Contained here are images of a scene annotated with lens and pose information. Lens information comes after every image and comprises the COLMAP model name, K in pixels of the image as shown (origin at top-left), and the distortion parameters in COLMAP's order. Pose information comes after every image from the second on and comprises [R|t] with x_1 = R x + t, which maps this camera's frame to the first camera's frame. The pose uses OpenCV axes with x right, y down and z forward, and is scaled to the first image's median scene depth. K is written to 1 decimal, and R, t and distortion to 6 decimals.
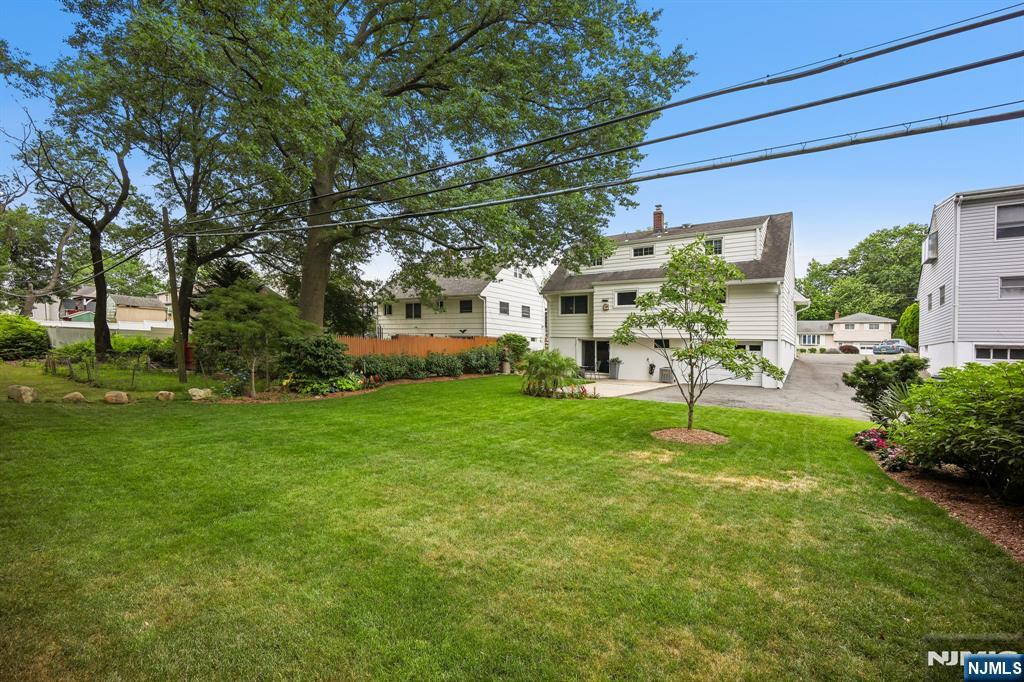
lens RADIAL K [[473.7, 0, 438.3], [0, 473.7, 334.2], [0, 0, 1]] dist [-0.000050, -0.000130]
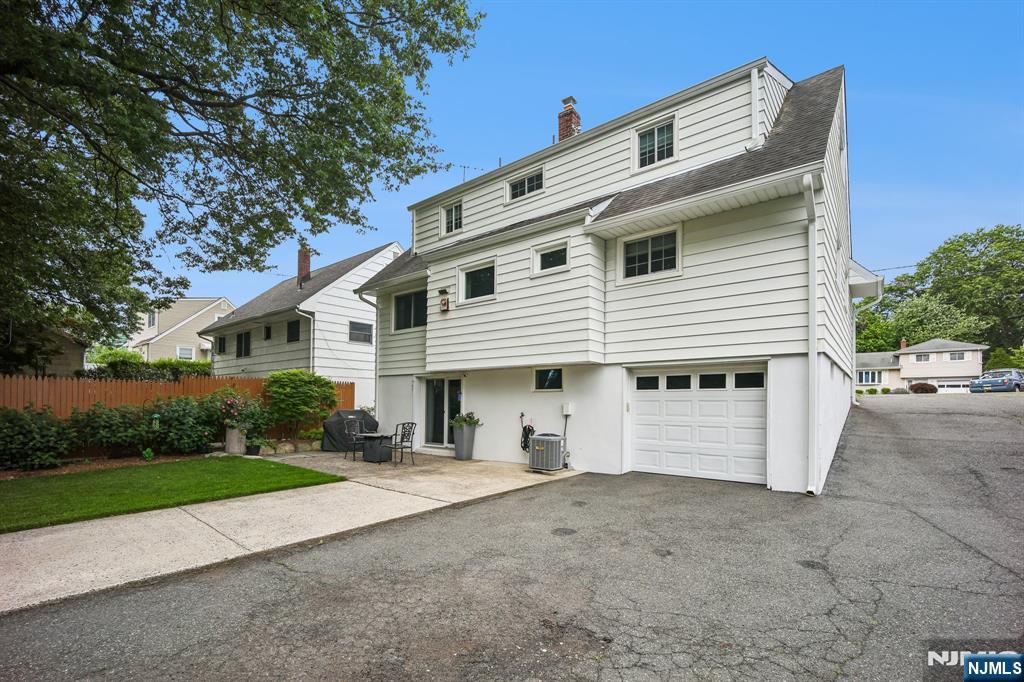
lens RADIAL K [[470.9, 0, 482.2], [0, 470.9, 398.9], [0, 0, 1]] dist [0.001883, -0.000006]
pose [[0.999527, -0.027753, -0.013230, 0.302022], [0.028049, 0.999348, 0.022714, 0.019766], [0.012591, -0.023074, 0.999654, 0.407282]]
